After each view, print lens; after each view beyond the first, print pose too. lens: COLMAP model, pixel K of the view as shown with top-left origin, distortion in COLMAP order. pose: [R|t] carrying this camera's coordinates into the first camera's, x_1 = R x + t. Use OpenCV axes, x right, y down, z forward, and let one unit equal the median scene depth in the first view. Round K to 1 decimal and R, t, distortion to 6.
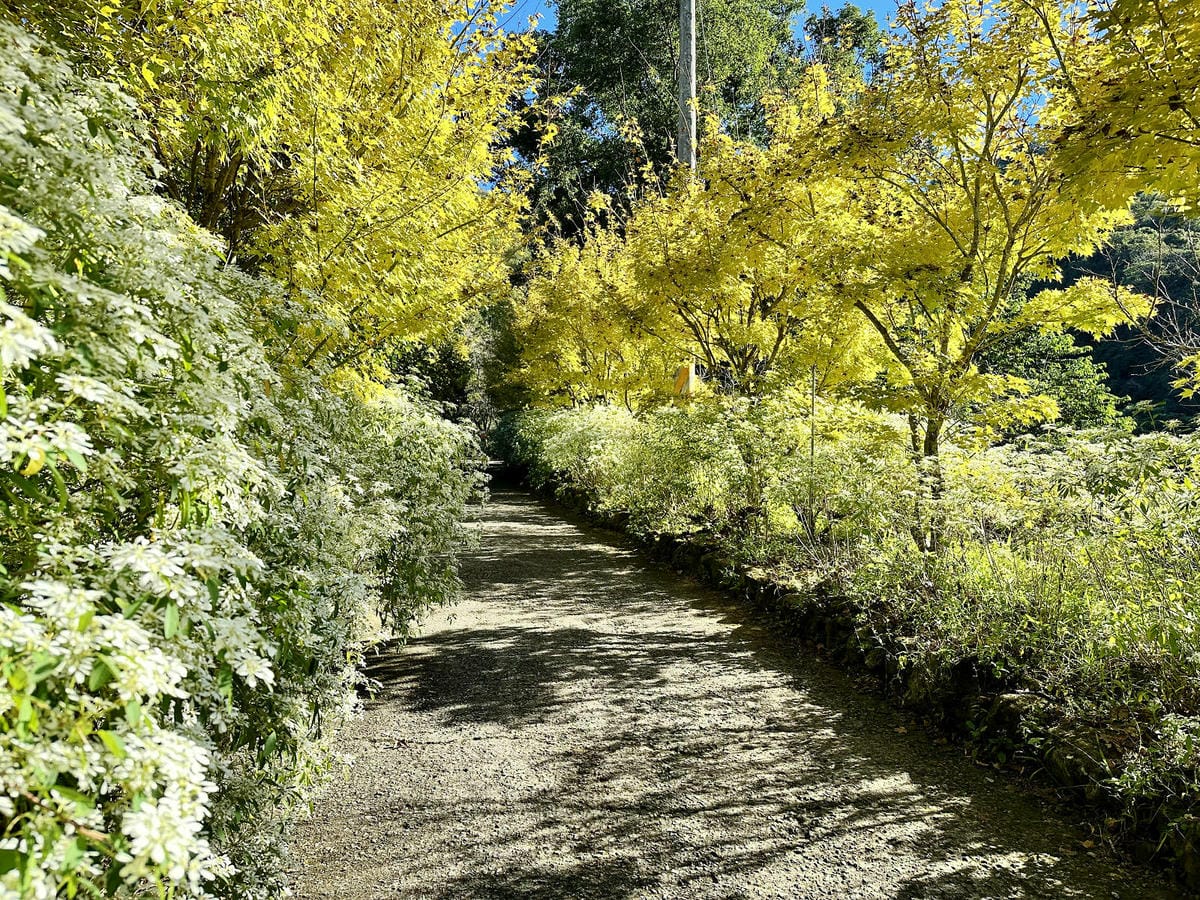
lens RADIAL K [[837.1, 0, 600.0], [0, 837.1, 450.0], [0, 0, 1]] dist [0.124001, -0.146274]
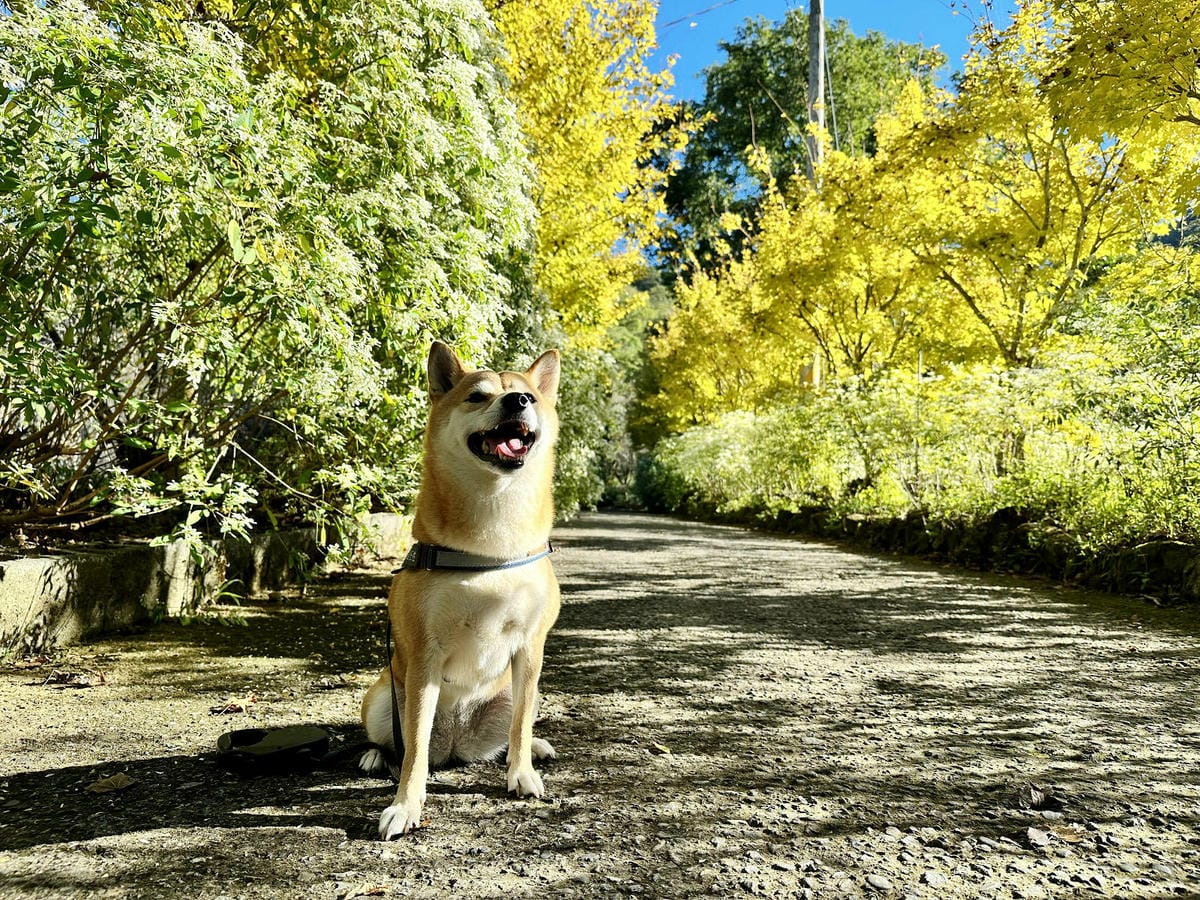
lens RADIAL K [[848.8, 0, 608.8], [0, 848.8, 451.1], [0, 0, 1]] dist [0.104215, -0.130116]
pose [[0.987521, 0.015449, -0.156726, 0.041259], [-0.027863, 0.996617, -0.077323, 0.184972], [0.155001, 0.080725, 0.984611, -0.226252]]
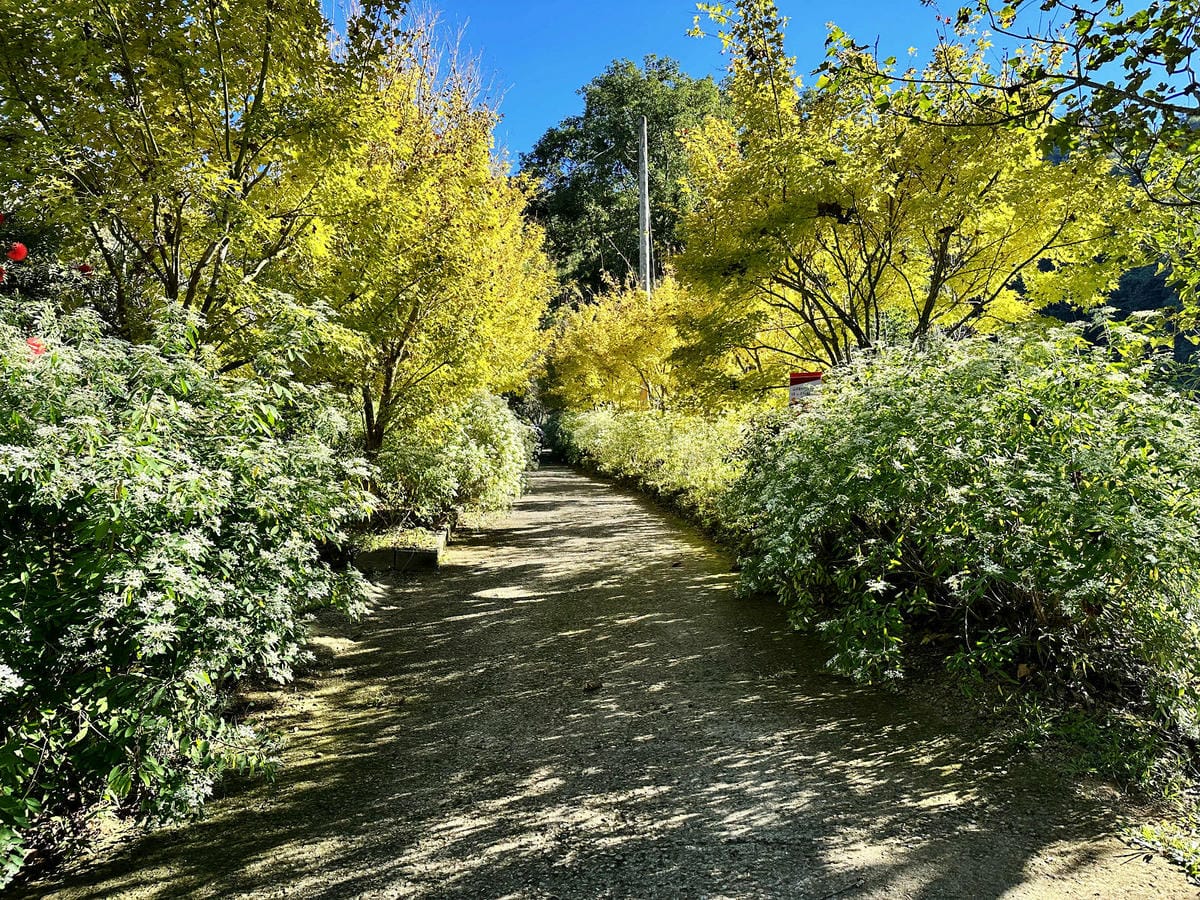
lens RADIAL K [[831.7, 0, 598.9], [0, 831.7, 438.4], [0, 0, 1]] dist [0.182681, -0.328878]
pose [[0.997695, -0.024460, -0.063289, 0.227896], [0.024277, 0.999699, -0.003655, 0.025925], [0.063359, 0.002110, 0.997989, -1.674550]]
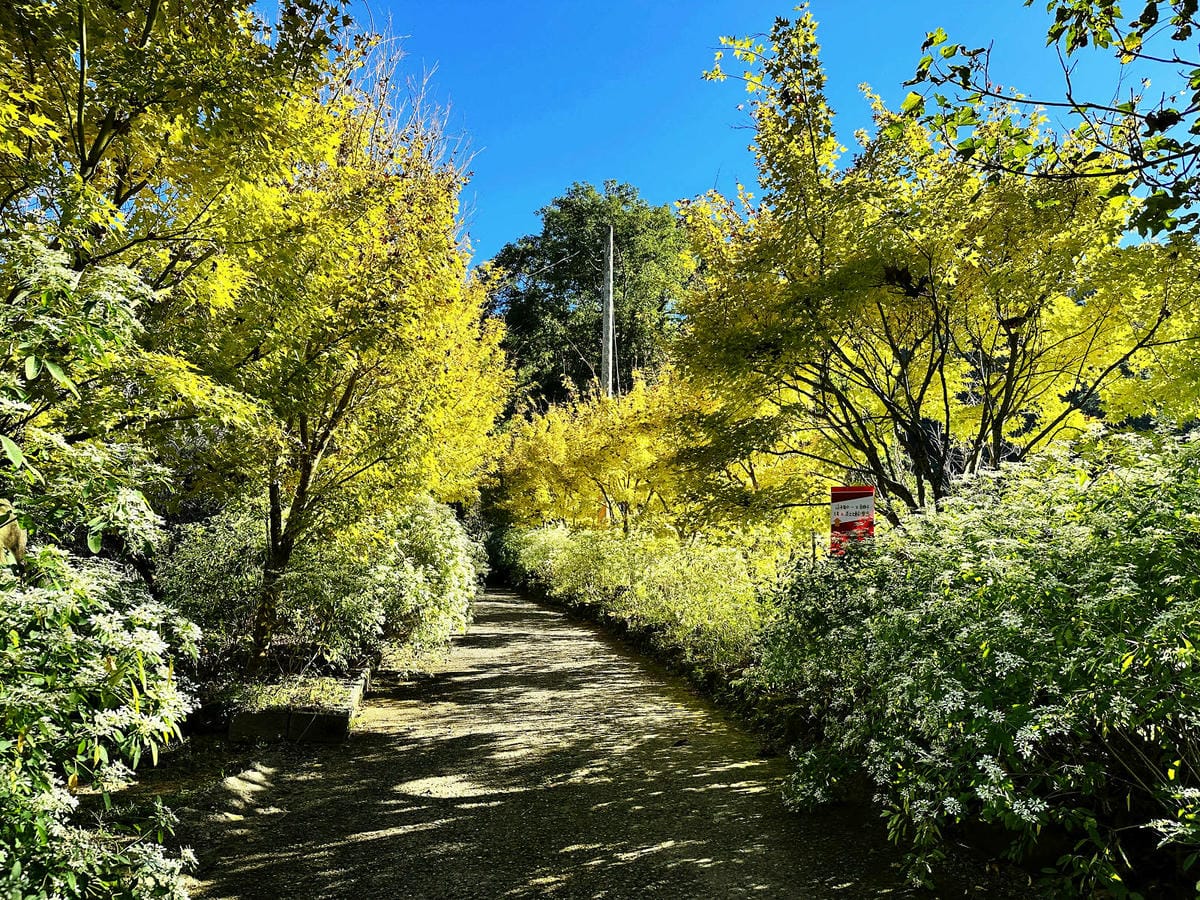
lens RADIAL K [[831.7, 0, 598.9], [0, 831.7, 438.4], [0, 0, 1]] dist [0.182681, -0.328878]
pose [[0.999902, 0.010494, 0.009225, 0.150488], [-0.009035, 0.989231, -0.146081, 0.020184], [-0.010658, 0.145983, 0.989230, -1.344024]]
